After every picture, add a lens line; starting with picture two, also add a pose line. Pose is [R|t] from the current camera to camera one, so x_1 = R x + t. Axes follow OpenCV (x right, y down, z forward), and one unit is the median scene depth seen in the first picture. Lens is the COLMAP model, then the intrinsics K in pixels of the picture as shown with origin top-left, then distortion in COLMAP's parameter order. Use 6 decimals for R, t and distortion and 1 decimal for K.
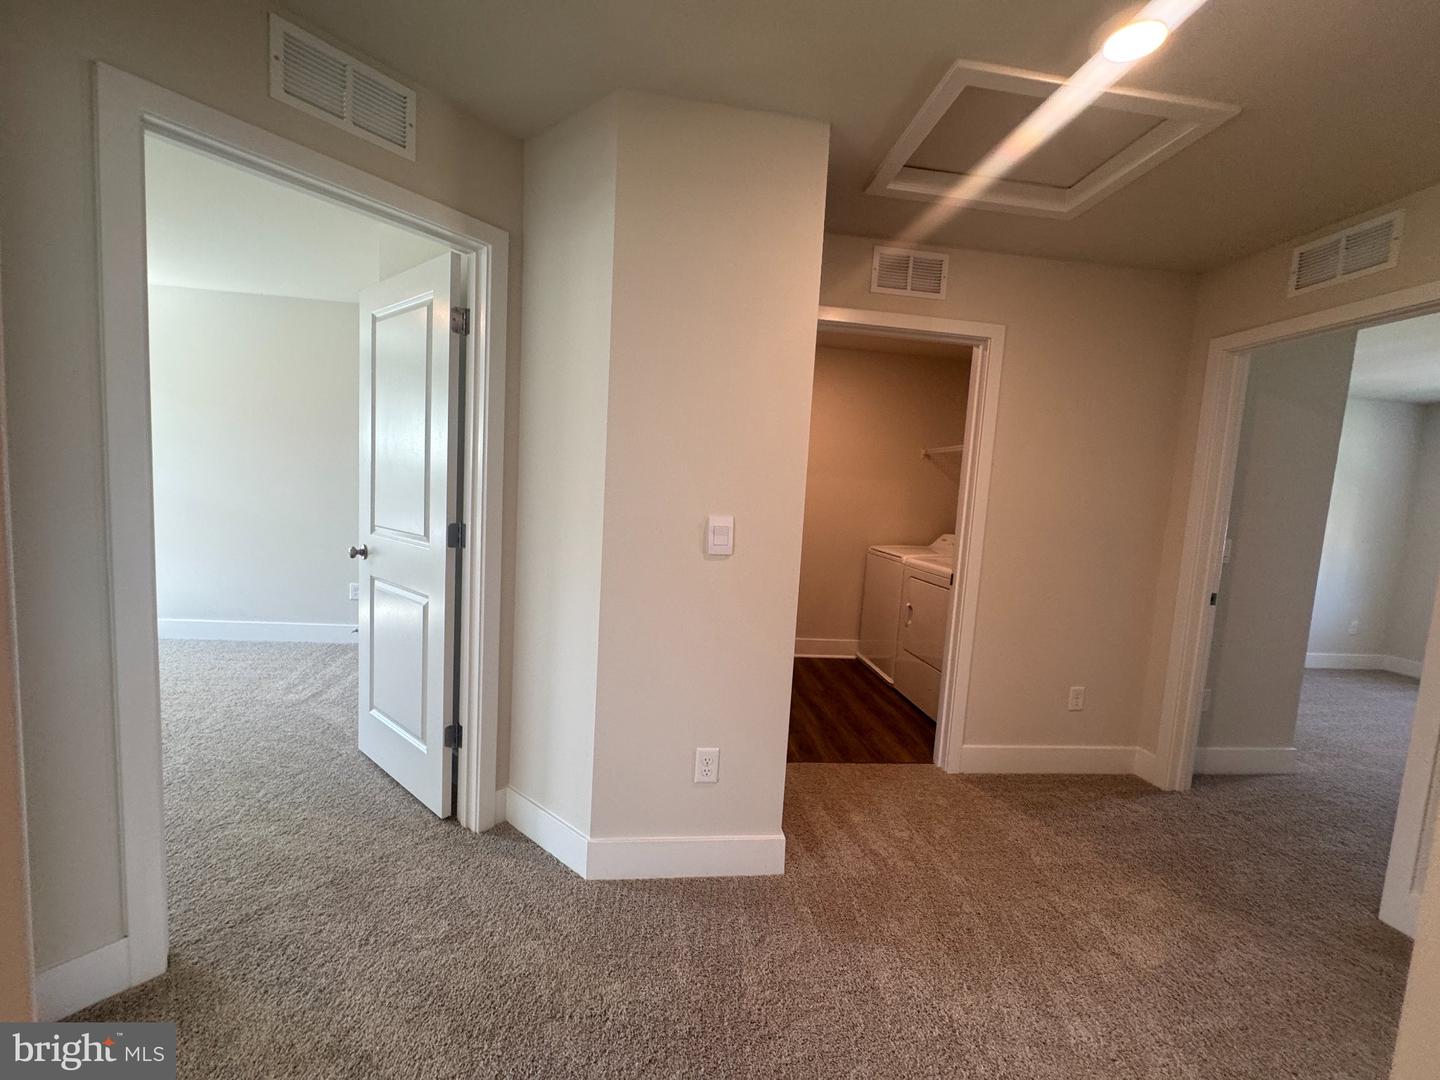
lens RADIAL K [[572.5, 0, 718.4], [0, 572.5, 539.5], [0, 0, 1]] dist [-0.005768, 0.000131]
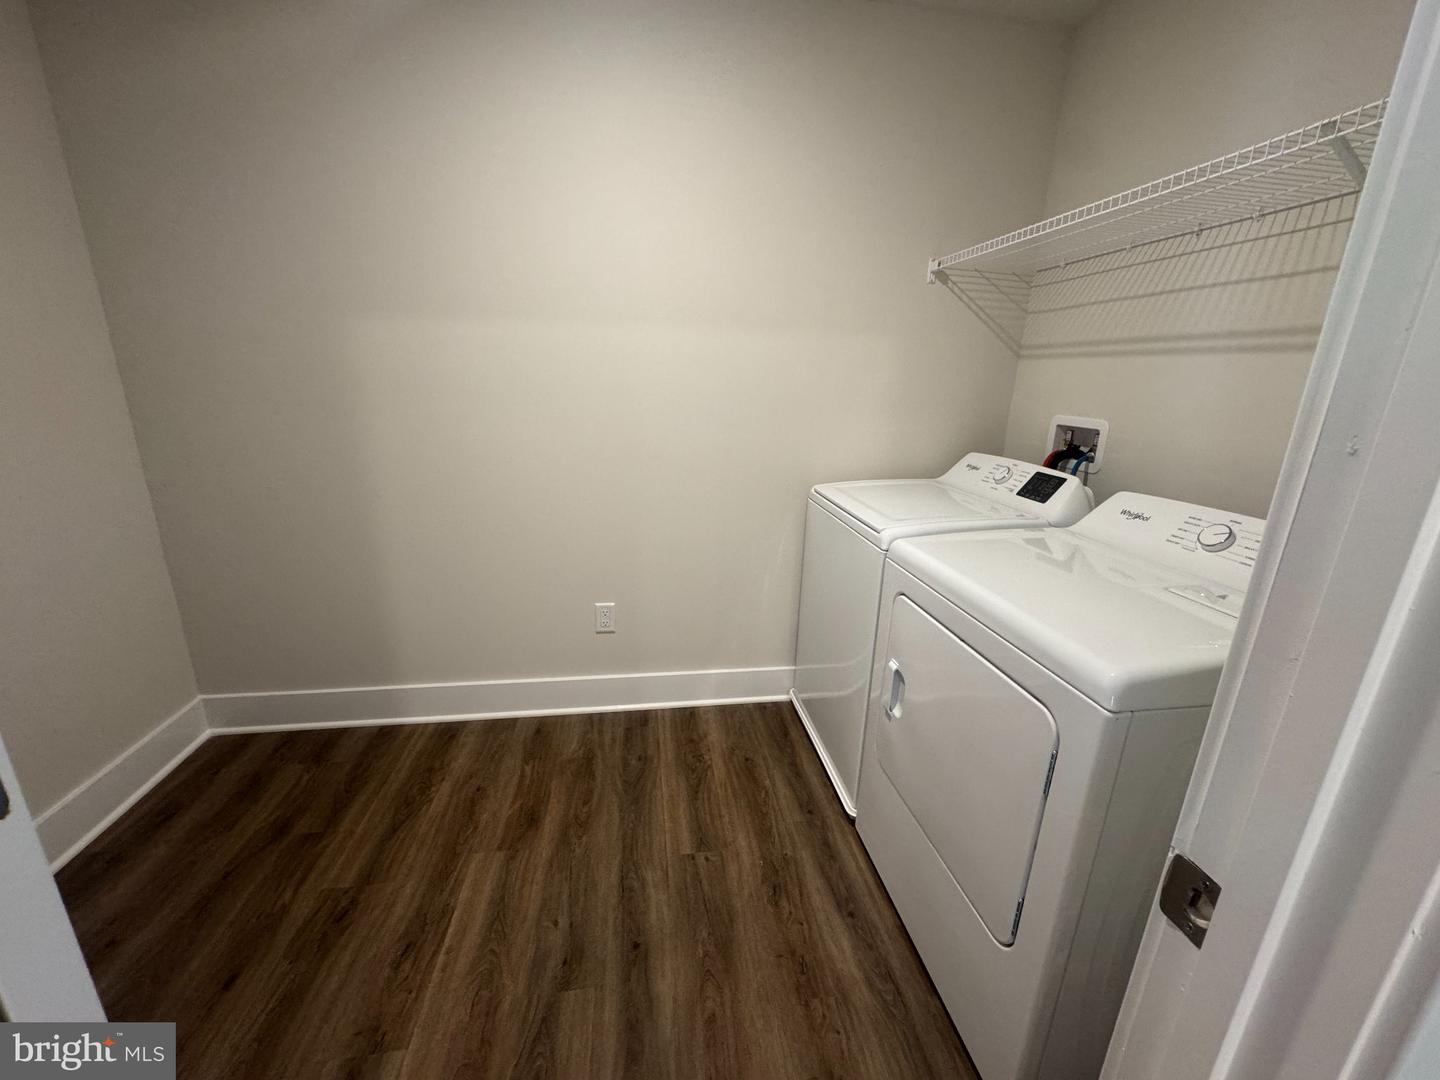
lens RADIAL K [[572.5, 0, 717.2], [0, 572.5, 544.3], [0, 0, 1]] dist [-0.005768, 0.000131]
pose [[0.998584, -0.046255, 0.026260, 0.174930], [0.040156, 0.979362, 0.198084, -0.037002], [-0.034881, -0.196749, 0.979833, 0.543217]]
